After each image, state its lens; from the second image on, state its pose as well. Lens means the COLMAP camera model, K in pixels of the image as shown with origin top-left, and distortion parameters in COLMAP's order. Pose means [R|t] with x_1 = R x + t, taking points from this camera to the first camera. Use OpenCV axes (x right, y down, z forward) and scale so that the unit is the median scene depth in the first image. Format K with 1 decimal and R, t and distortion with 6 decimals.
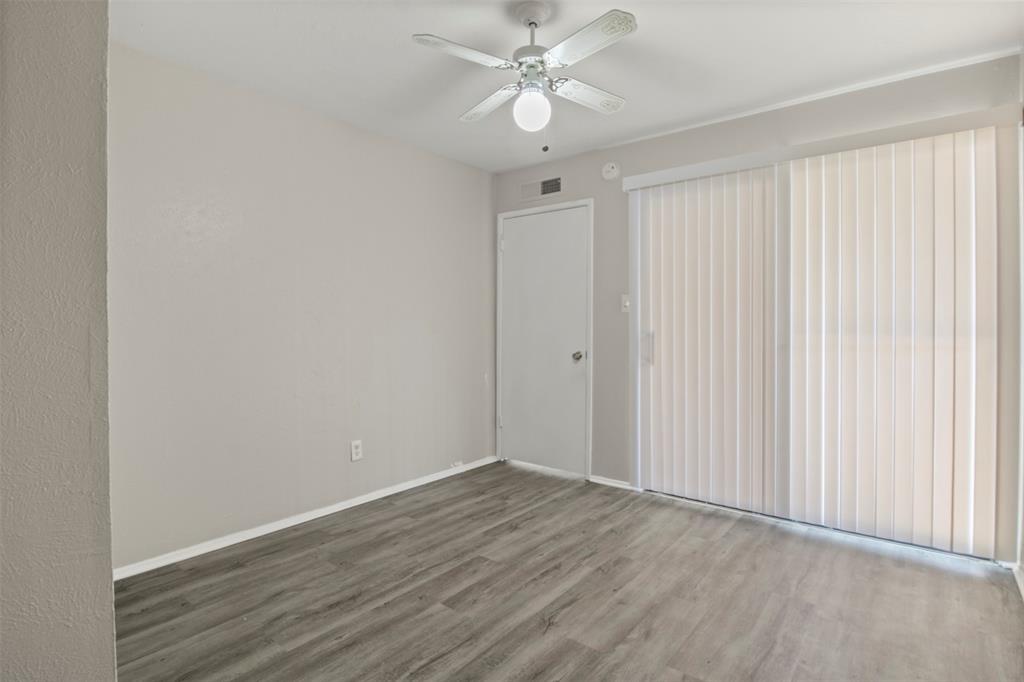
lens RADIAL K [[515.2, 0, 507.8], [0, 515.2, 329.2], [0, 0, 1]] dist [-0.019670, -0.001089]
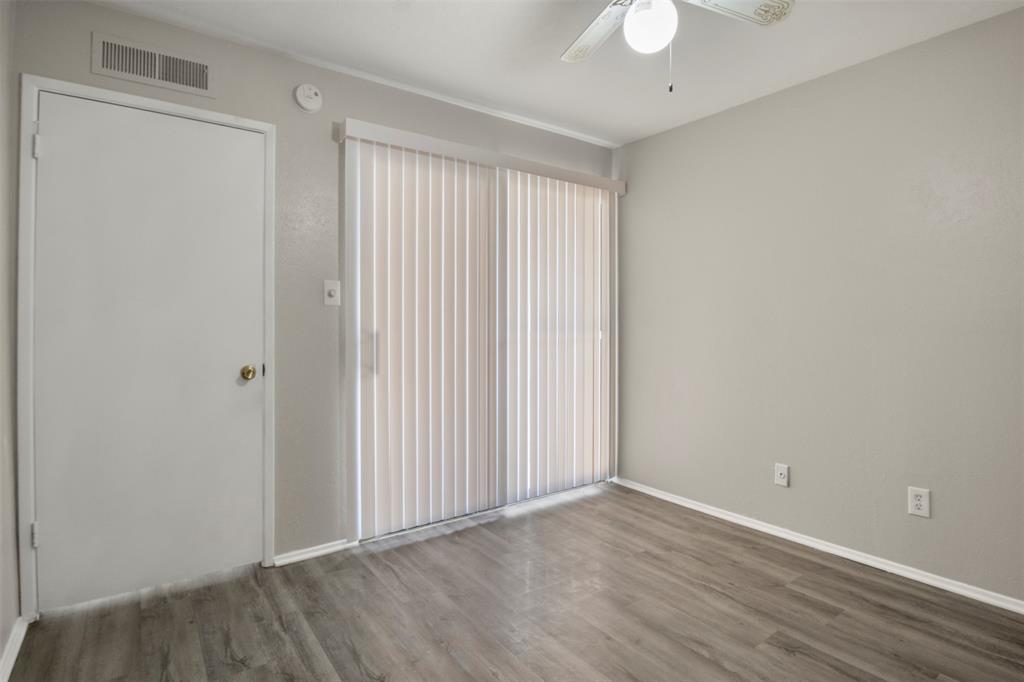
lens RADIAL K [[515.2, 0, 507.8], [0, 515.2, 329.2], [0, 0, 1]] dist [-0.019670, -0.001089]
pose [[0.268485, -0.009969, 0.963232, -0.612627], [0.008994, 0.999929, 0.007842, -0.004205], [-0.963242, 0.006558, 0.268555, 0.897781]]
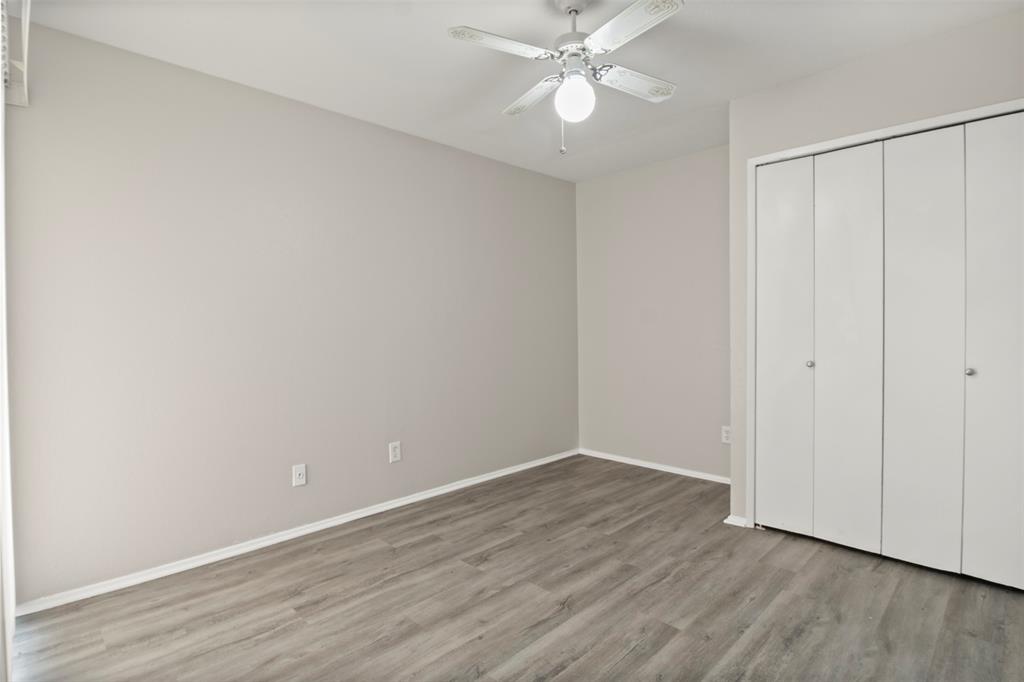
lens RADIAL K [[515.2, 0, 507.8], [0, 515.2, 329.2], [0, 0, 1]] dist [-0.019670, -0.001089]
pose [[-0.992975, 0.009439, 0.117950, 0.056658], [0.011586, 0.999779, 0.017530, -0.017205], [-0.117759, 0.018773, -0.992865, 1.765107]]
